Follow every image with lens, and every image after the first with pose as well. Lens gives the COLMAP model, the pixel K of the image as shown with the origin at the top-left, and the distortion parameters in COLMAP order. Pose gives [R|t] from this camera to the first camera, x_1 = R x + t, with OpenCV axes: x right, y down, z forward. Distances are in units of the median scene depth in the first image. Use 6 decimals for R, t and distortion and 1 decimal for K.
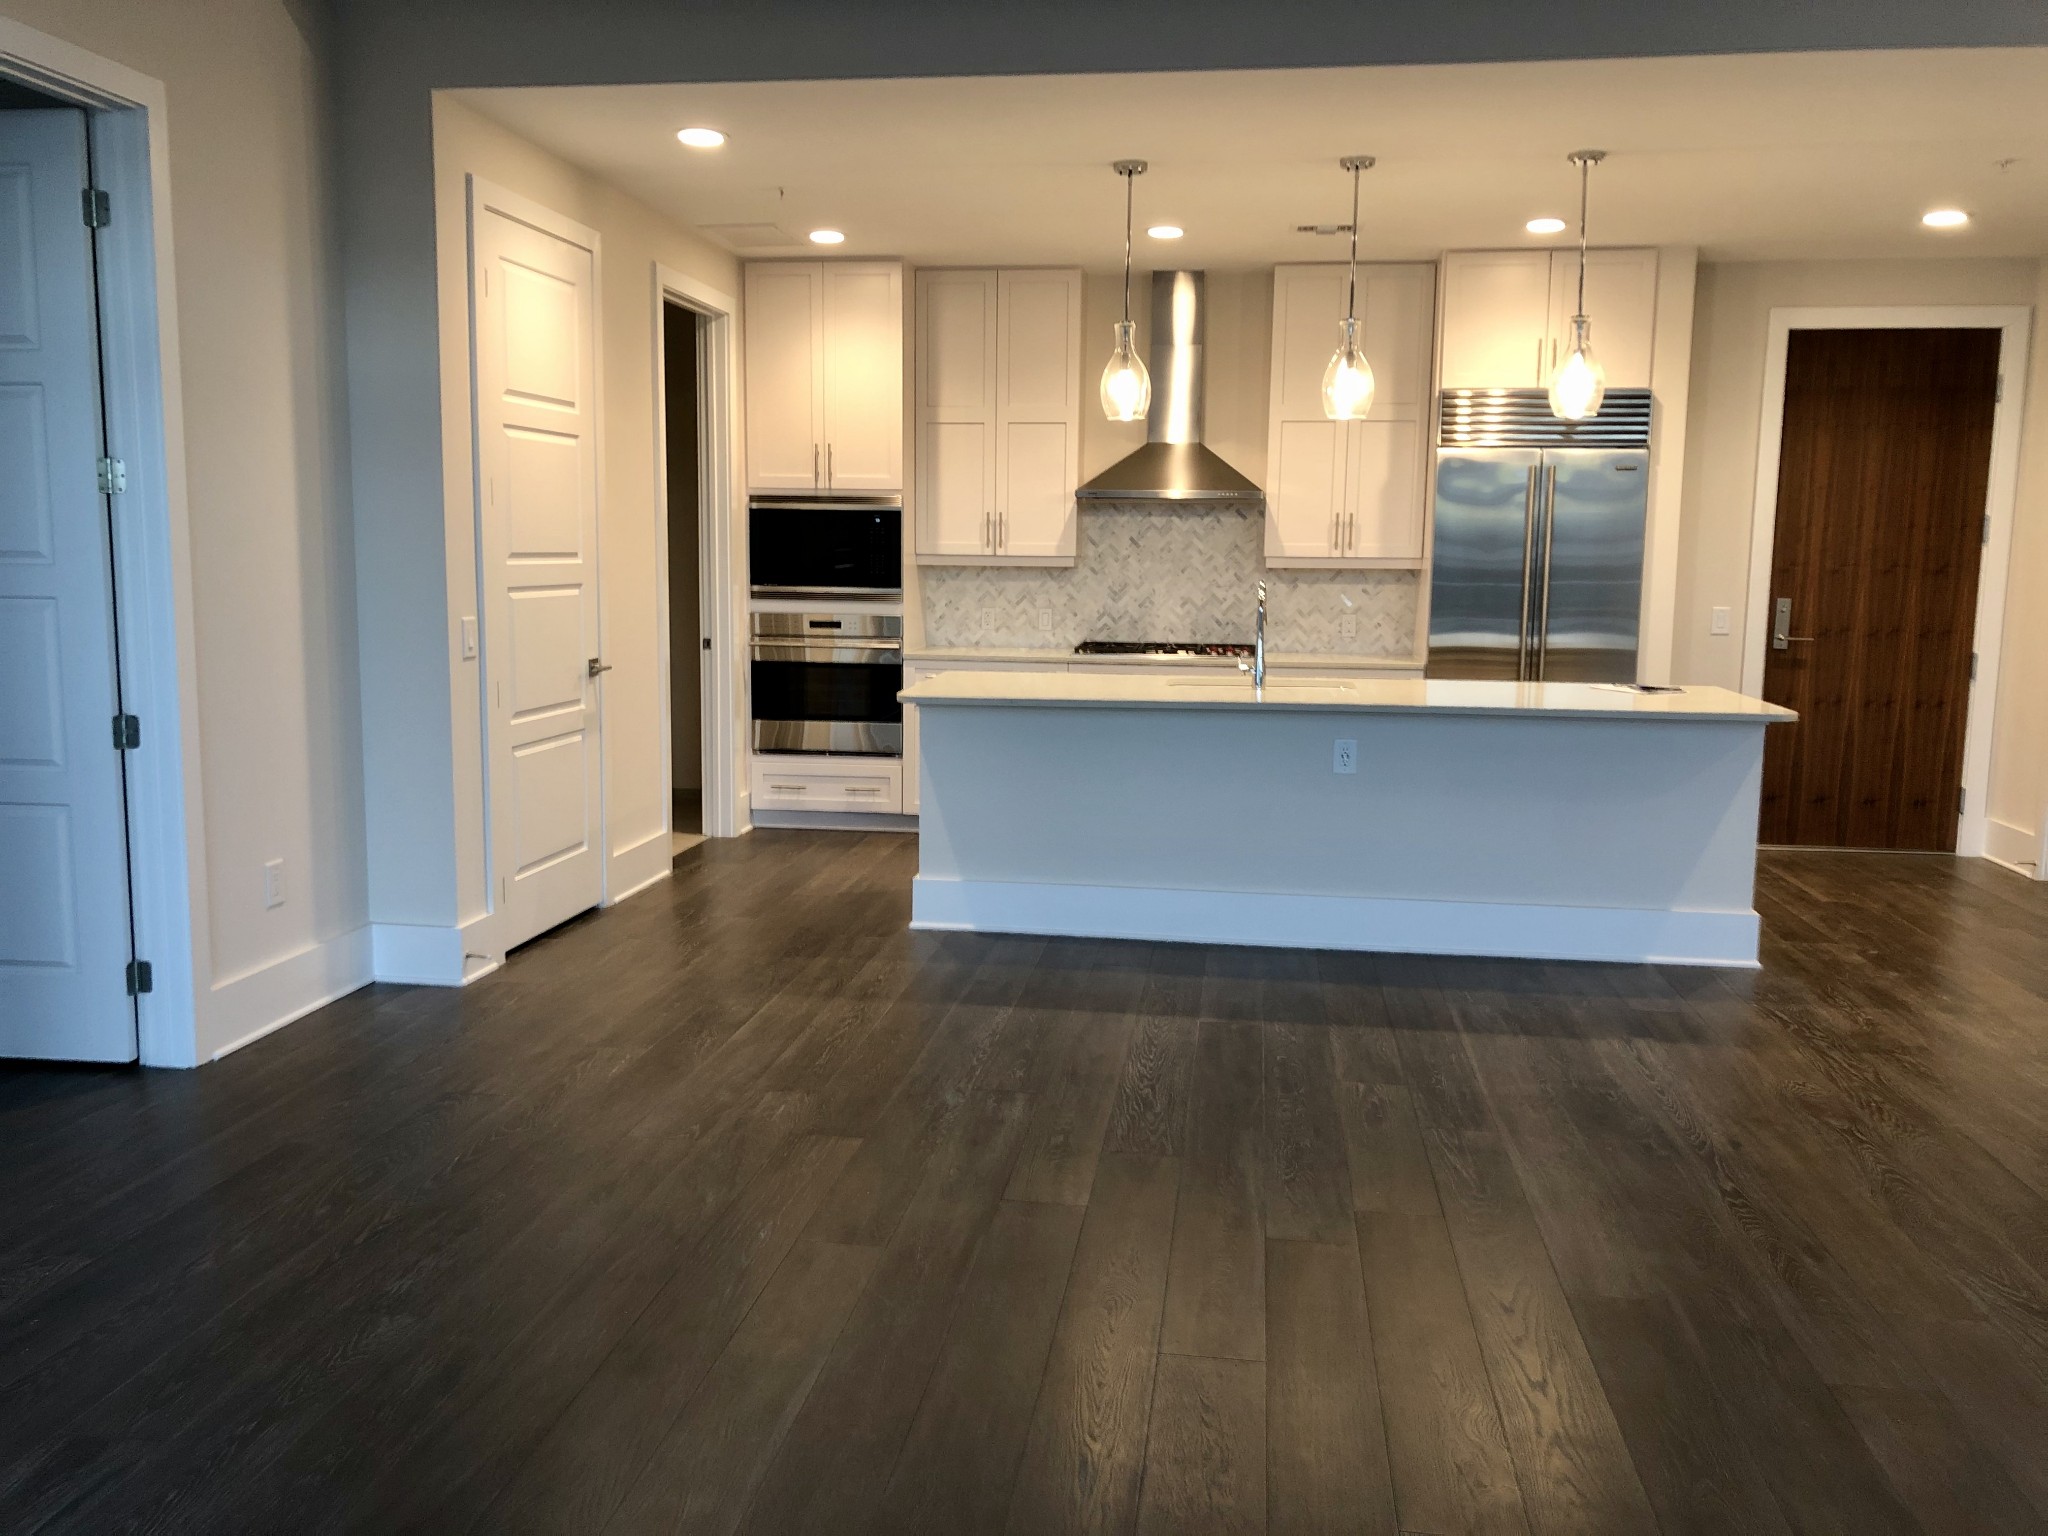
lens RADIAL K [[1681.1, 0, 1010.7], [0, 1681.1, 769.5], [0, 0, 1]] dist [0.052737, -0.023629]
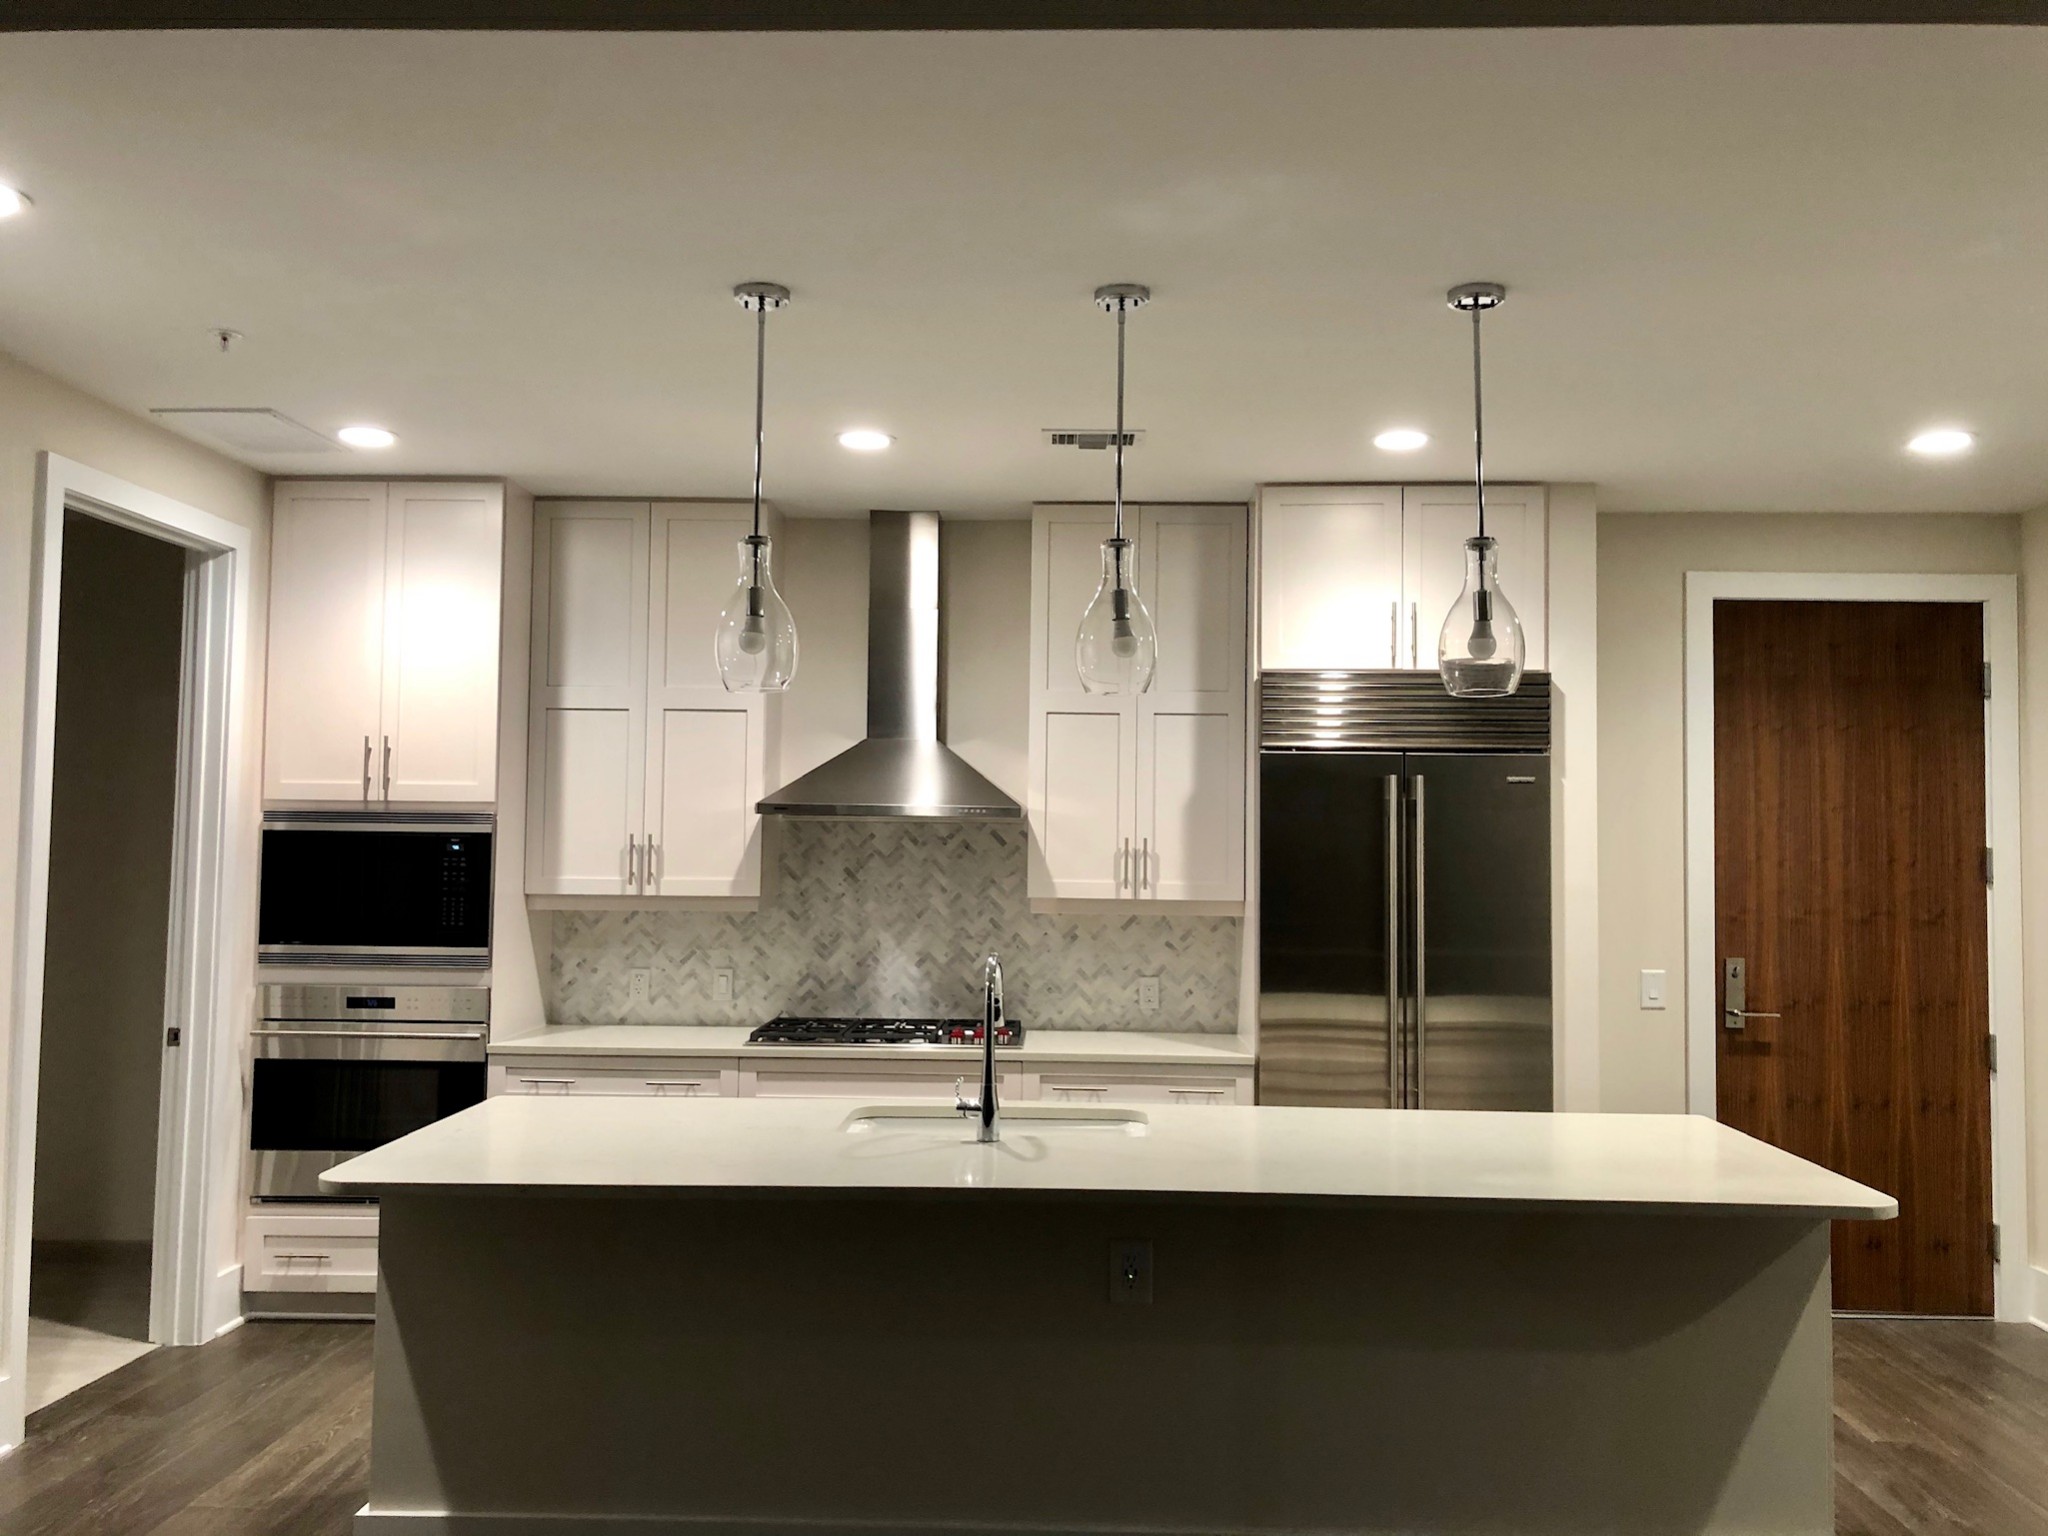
lens RADIAL K [[1681.1, 0, 1031.0], [0, 1681.1, 766.6], [0, 0, 1]] dist [0.052737, -0.023629]
pose [[0.993543, 0.005327, 0.113334, 0.072656], [0.015211, 0.983625, -0.179585, -0.054340], [-0.112435, 0.180150, 0.977192, 0.304046]]
